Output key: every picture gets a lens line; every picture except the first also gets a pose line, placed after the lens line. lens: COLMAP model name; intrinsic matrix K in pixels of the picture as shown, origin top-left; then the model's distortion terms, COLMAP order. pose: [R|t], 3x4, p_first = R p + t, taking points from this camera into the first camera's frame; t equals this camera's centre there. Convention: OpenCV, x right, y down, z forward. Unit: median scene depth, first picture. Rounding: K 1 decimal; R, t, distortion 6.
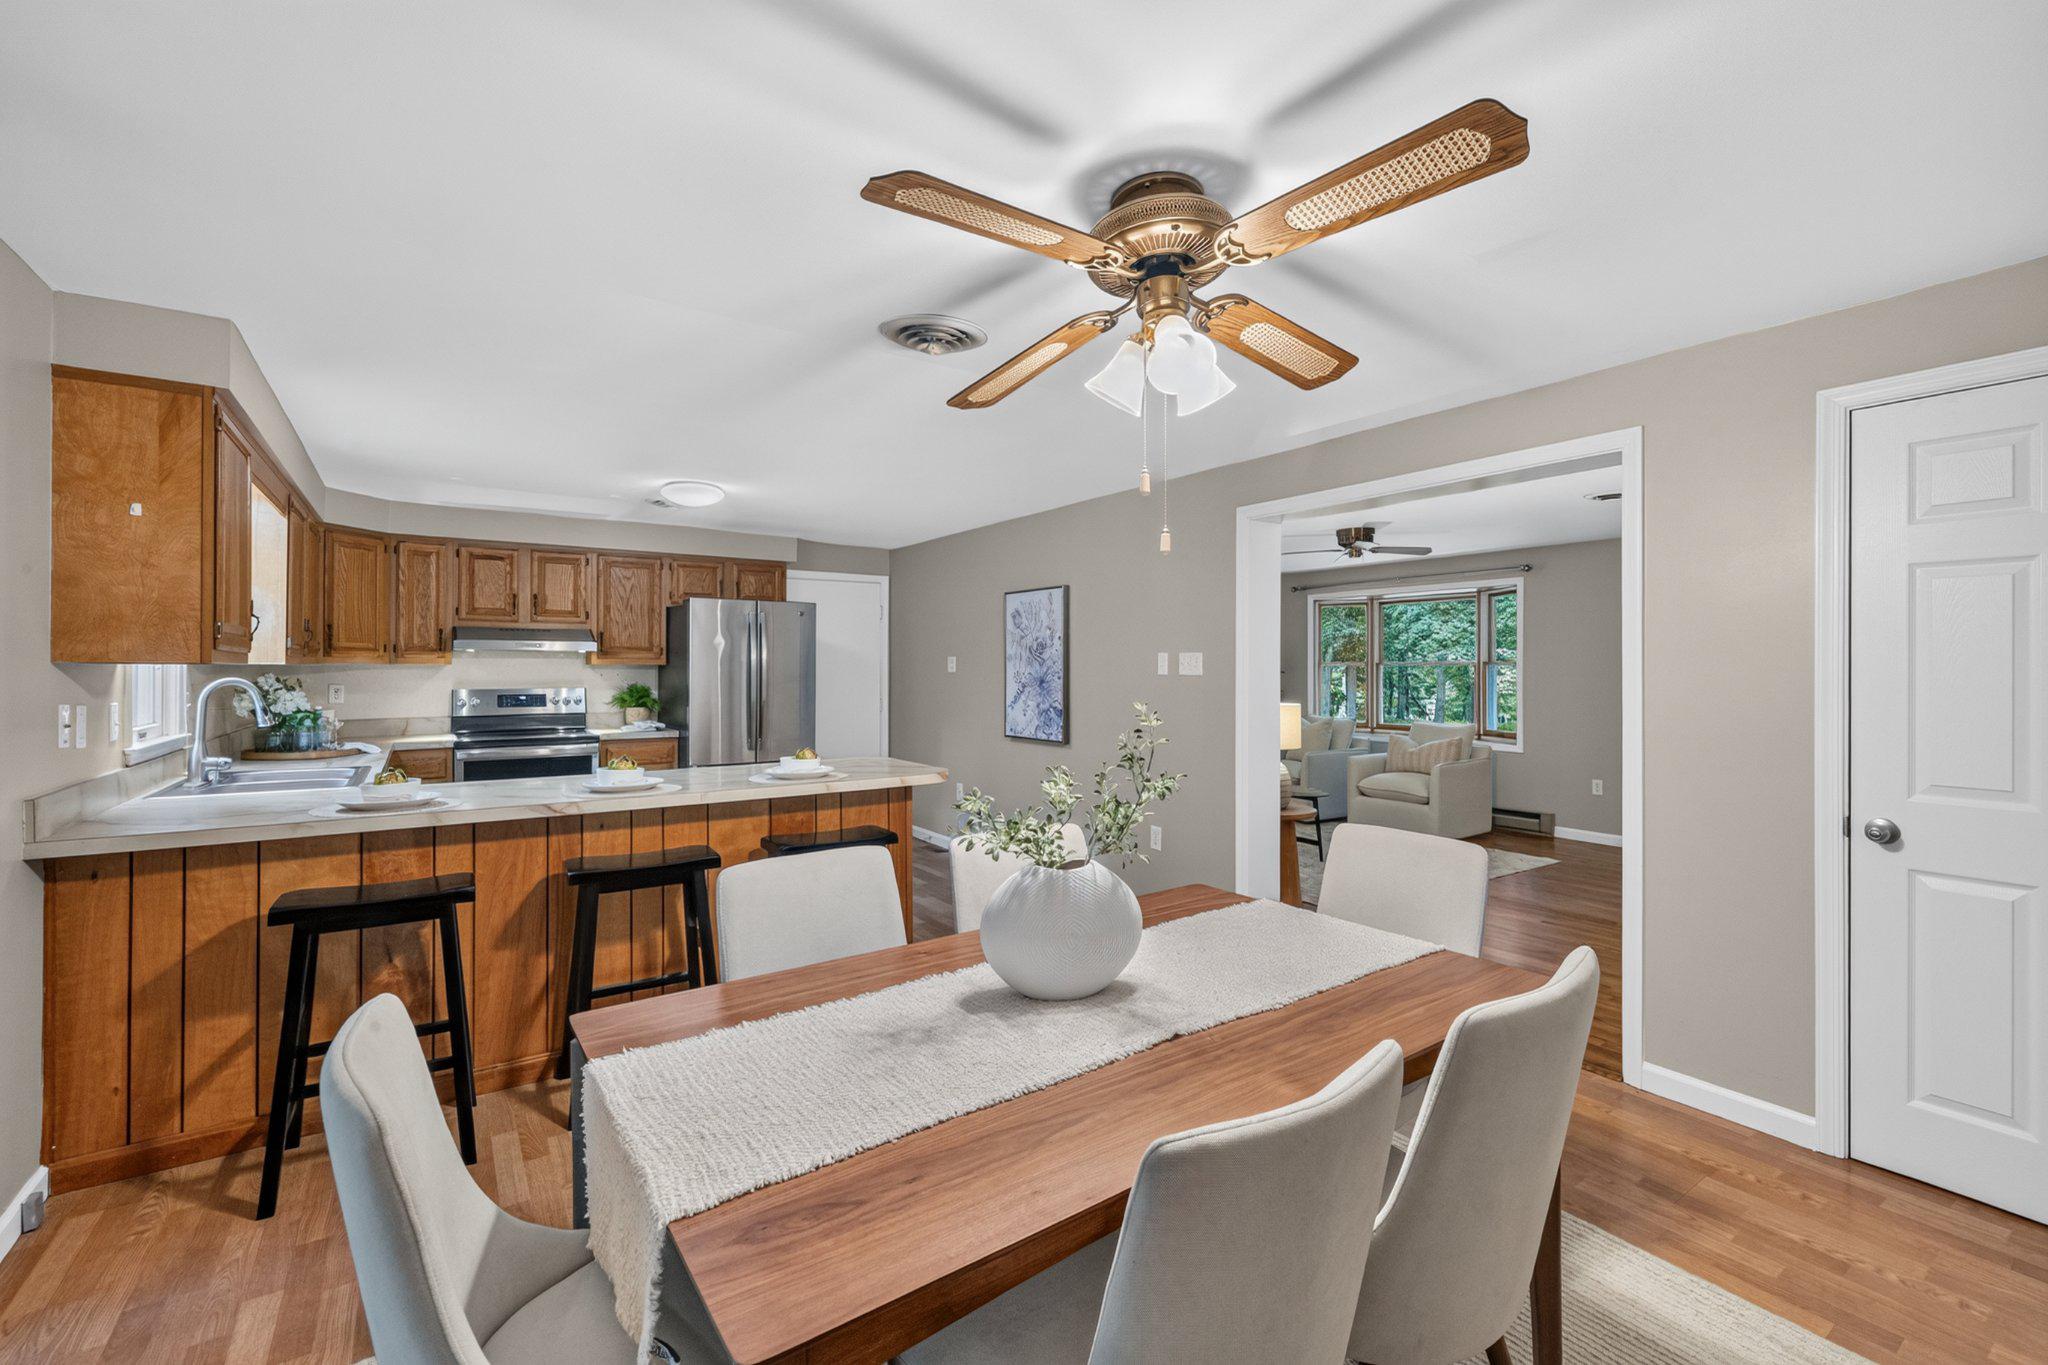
lens RADIAL K [[866.6, 0, 1018.0], [0, 866.6, 668.7], [0, 0, 1]] dist [0.000402, 0.000299]
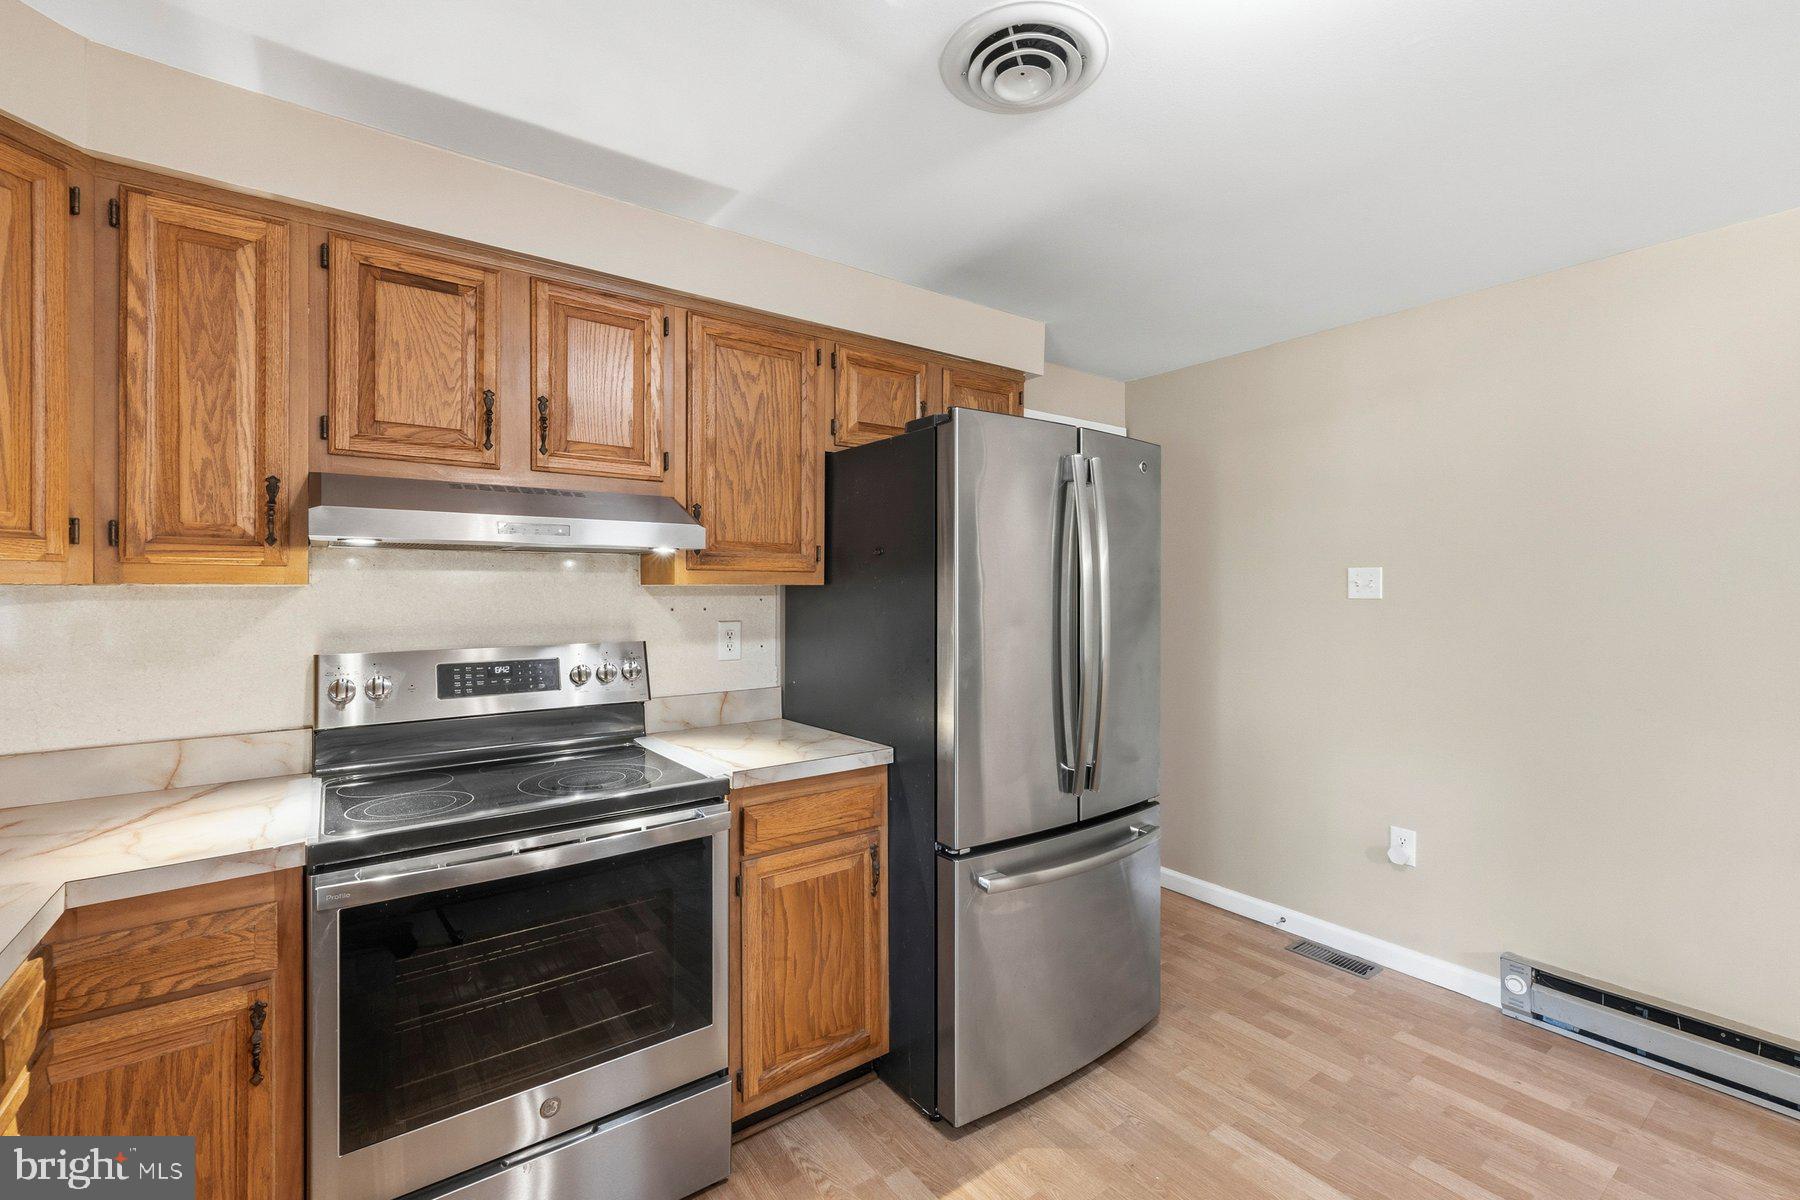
lens RADIAL K [[761.7, 0, 888.2], [0, 761.7, 590.0], [0, 0, 1]] dist [0.000402, 0.000299]
pose [[0.999534, -0.006657, 0.029797, -0.501988], [0.006762, 0.999971, -0.003432, -0.000656], [-0.029774, 0.003632, 0.999550, 0.801641]]
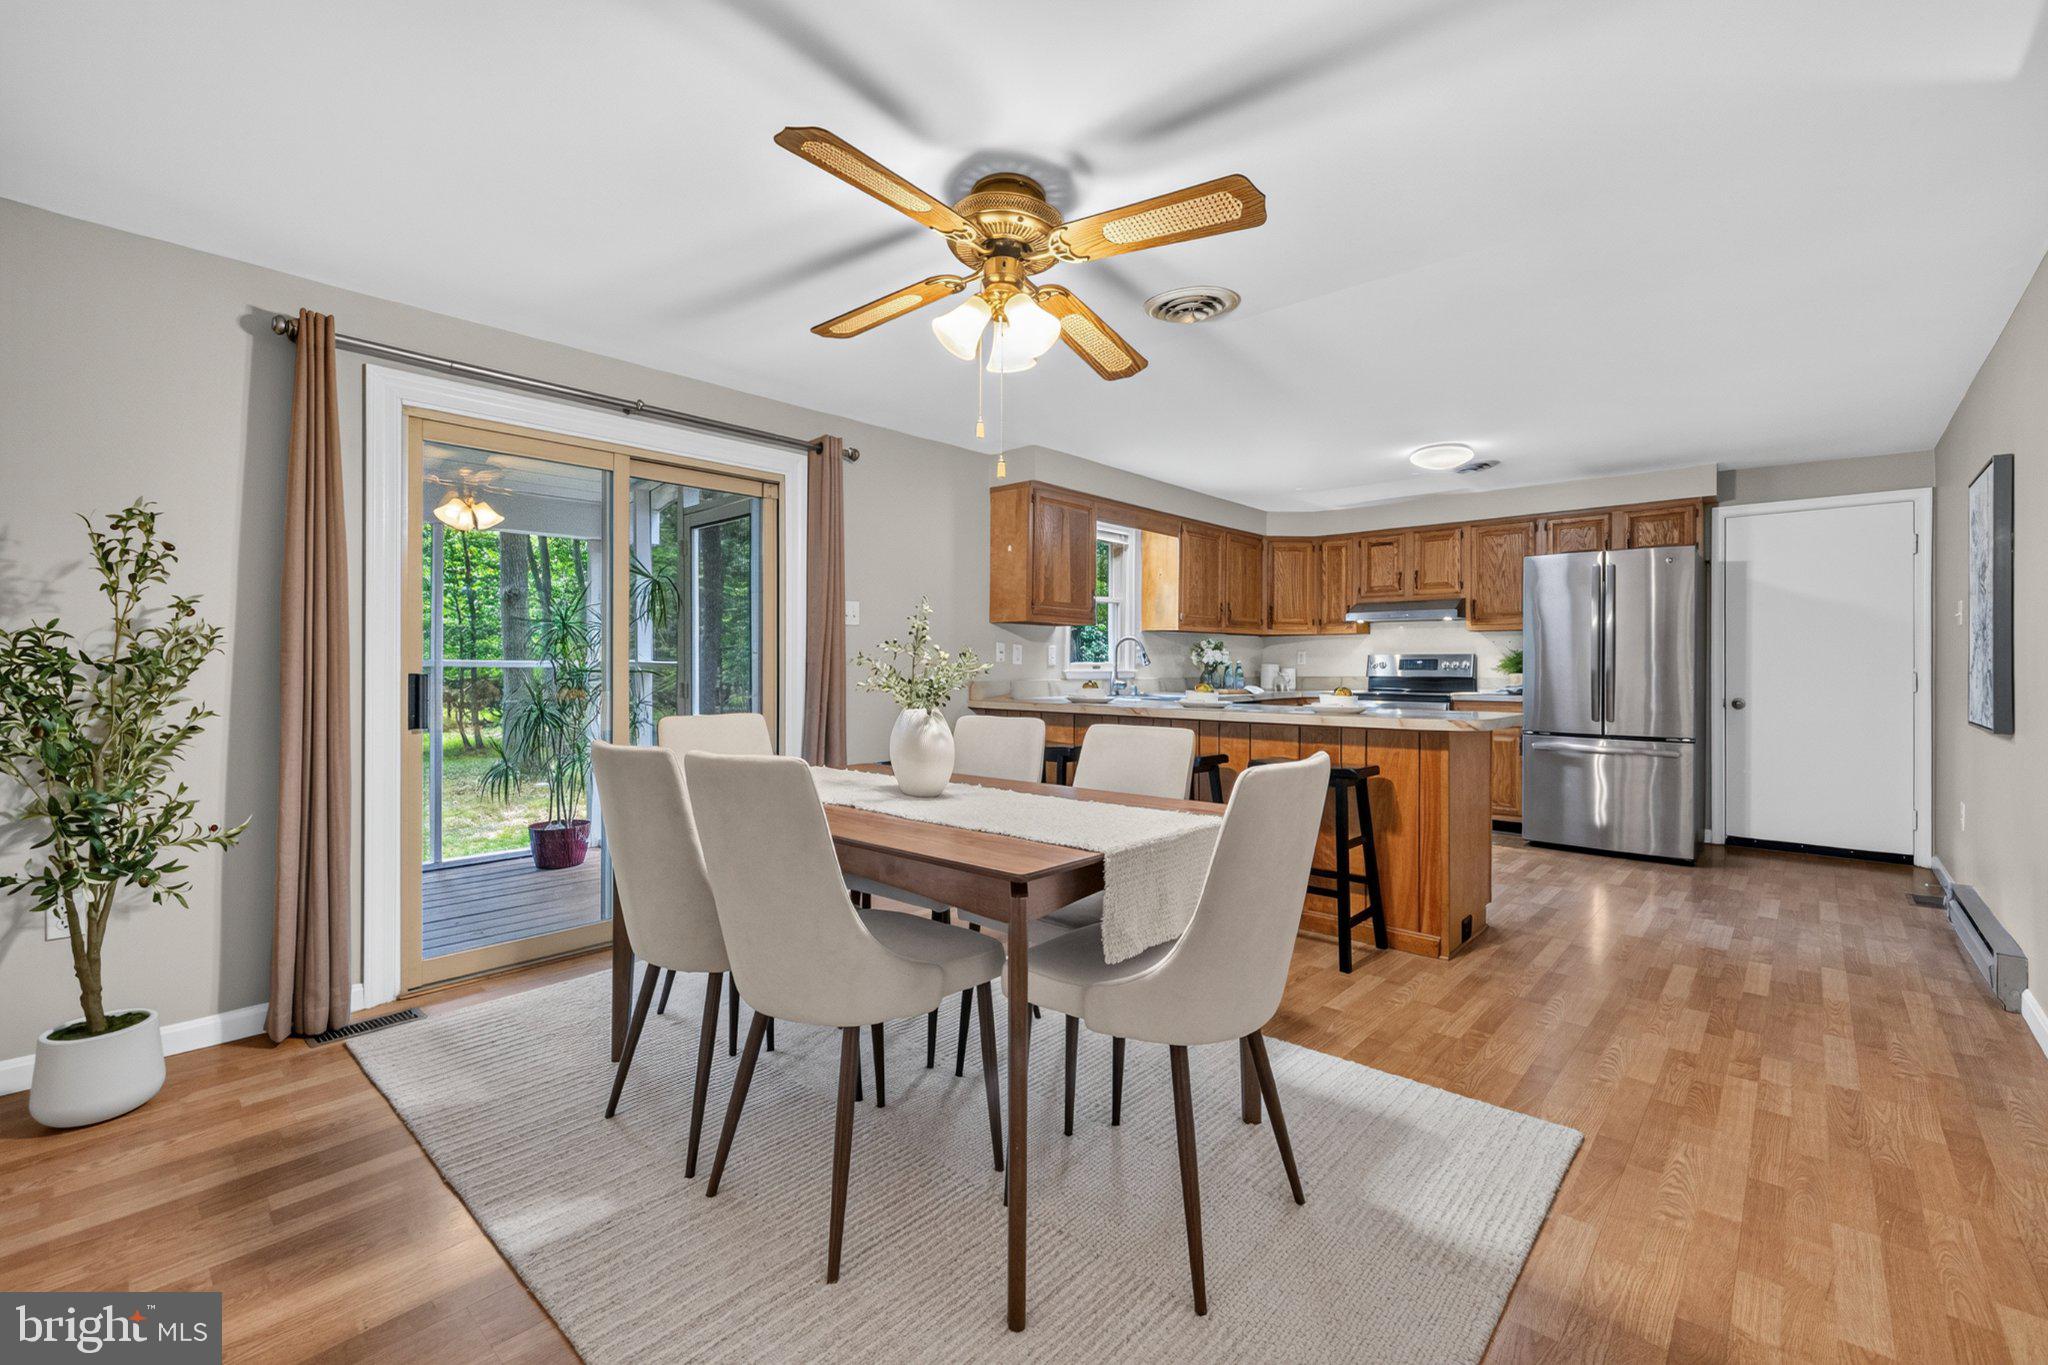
lens RADIAL K [[866.6, 0, 1022.4], [0, 866.6, 666.0], [0, 0, 1]] dist [0.000402, 0.000299]
pose [[0.232359, 0.000561, -0.972630, 0.520777], [-0.004631, 0.999989, -0.000530, 0.051535], [0.972619, 0.004627, 0.232360, 0.275385]]
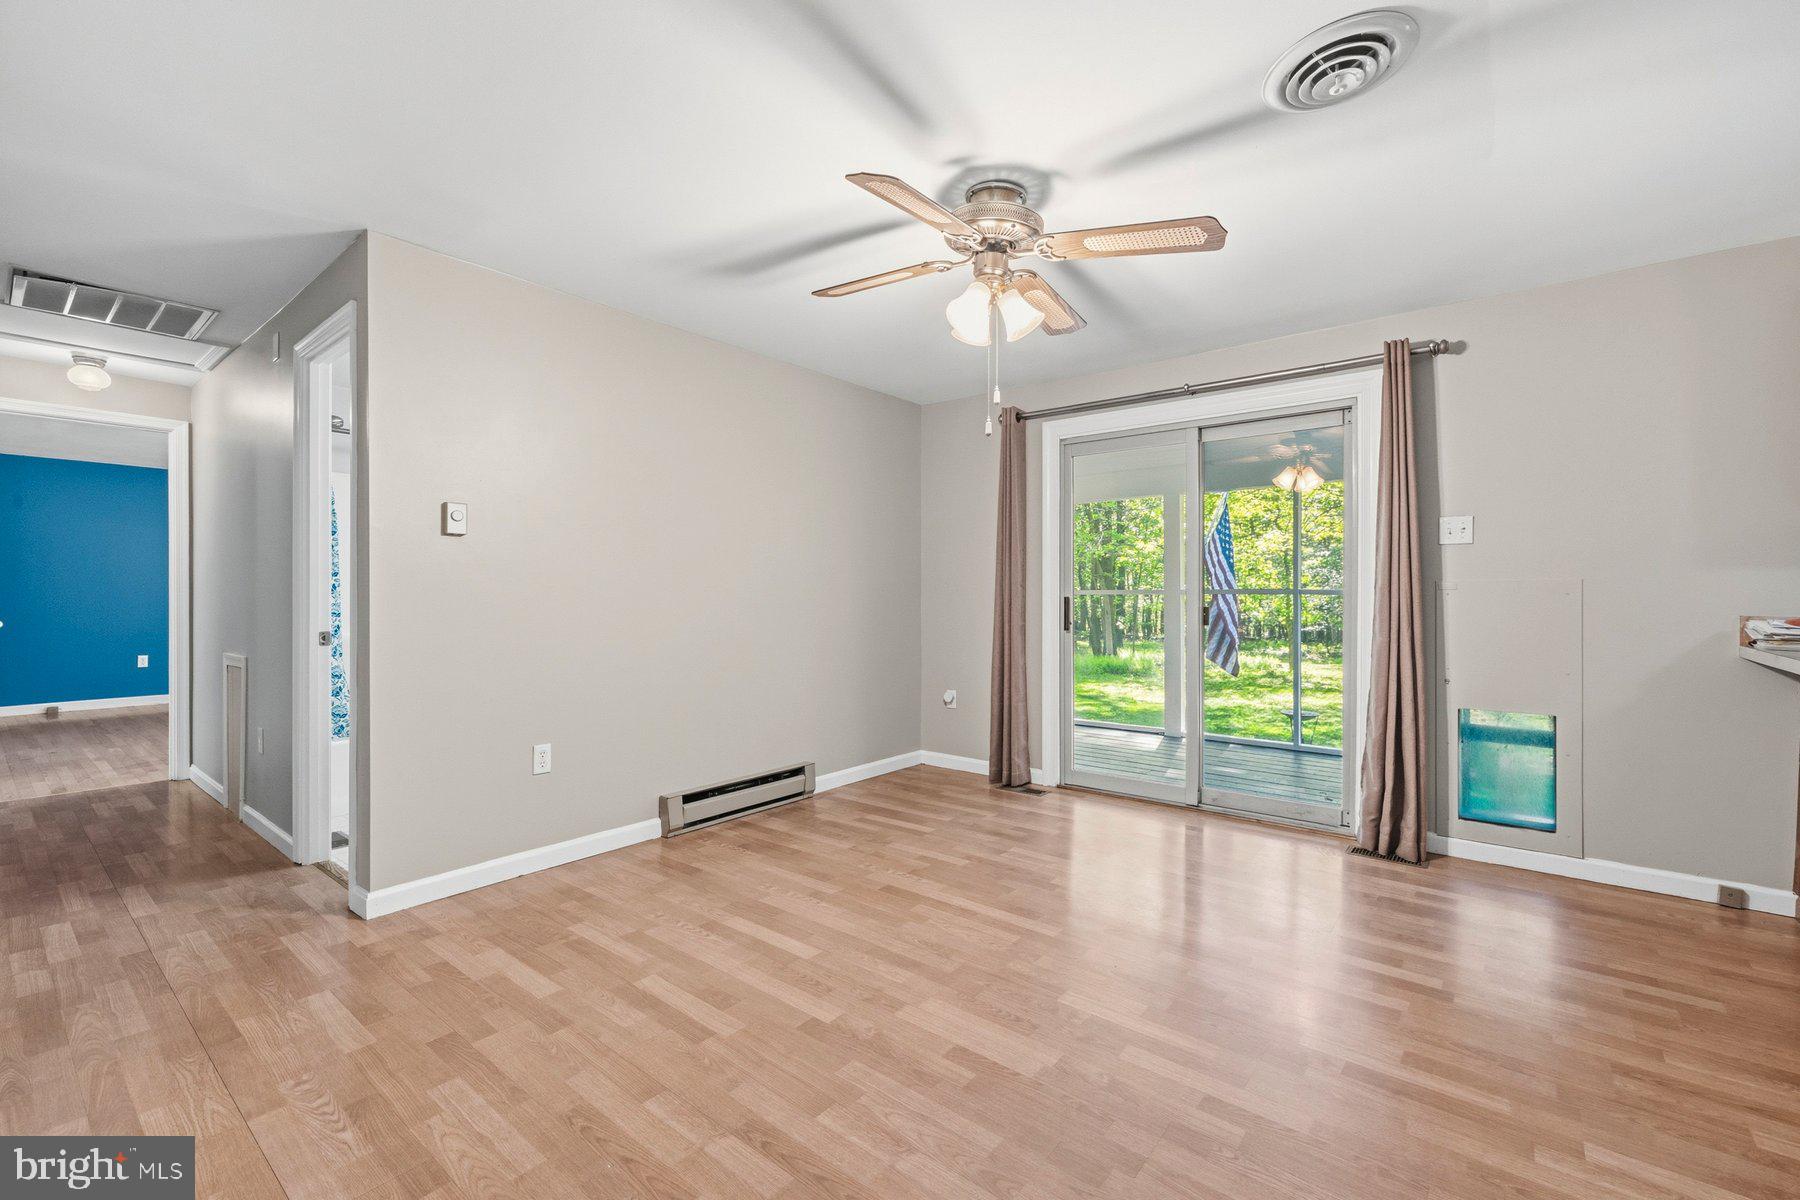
lens RADIAL K [[761.7, 0, 891.8], [0, 761.7, 599.1], [0, 0, 1]] dist [0.000402, 0.000299]
pose [[-0.960007, -0.001924, -0.279970, 0.264820], [-0.004424, 0.999956, 0.008295, 0.054261], [0.279942, 0.009202, -0.959973, 0.835602]]
